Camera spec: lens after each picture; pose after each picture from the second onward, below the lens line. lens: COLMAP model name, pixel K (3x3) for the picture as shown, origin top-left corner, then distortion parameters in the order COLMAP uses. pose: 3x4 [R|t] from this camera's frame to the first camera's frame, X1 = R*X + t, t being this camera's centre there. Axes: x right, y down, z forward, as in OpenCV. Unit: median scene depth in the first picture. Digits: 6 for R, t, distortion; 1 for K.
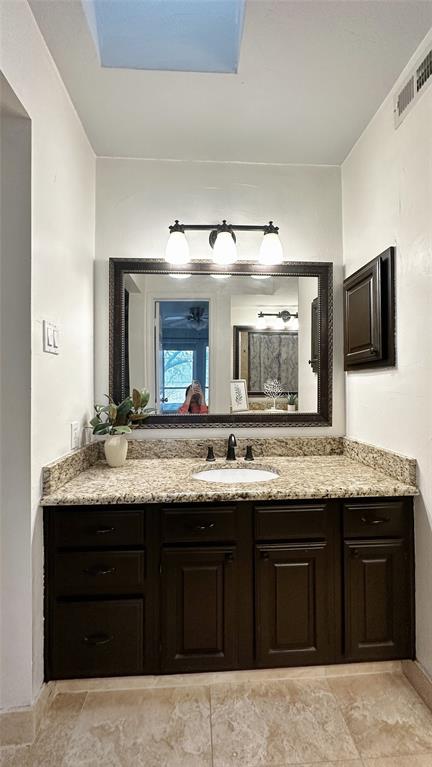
lens RADIAL K [[305.1, 0, 214.8], [0, 305.1, 383.2], [0, 0, 1]] dist [-0.000426, 0.000728]
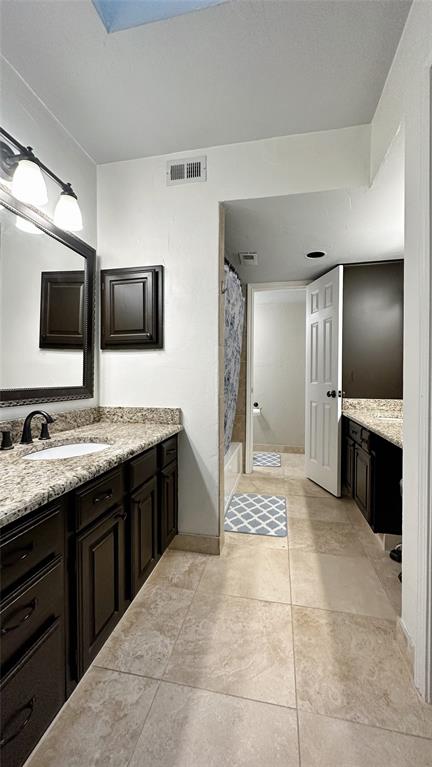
lens RADIAL K [[305.1, 0, 214.6], [0, 305.1, 382.7], [0, 0, 1]] dist [-0.000426, 0.000728]
pose [[0.266340, -0.010262, 0.963824, -0.655840], [-0.017311, 0.999731, 0.015428, 0.070881], [-0.963724, -0.020794, 0.266091, 0.319814]]
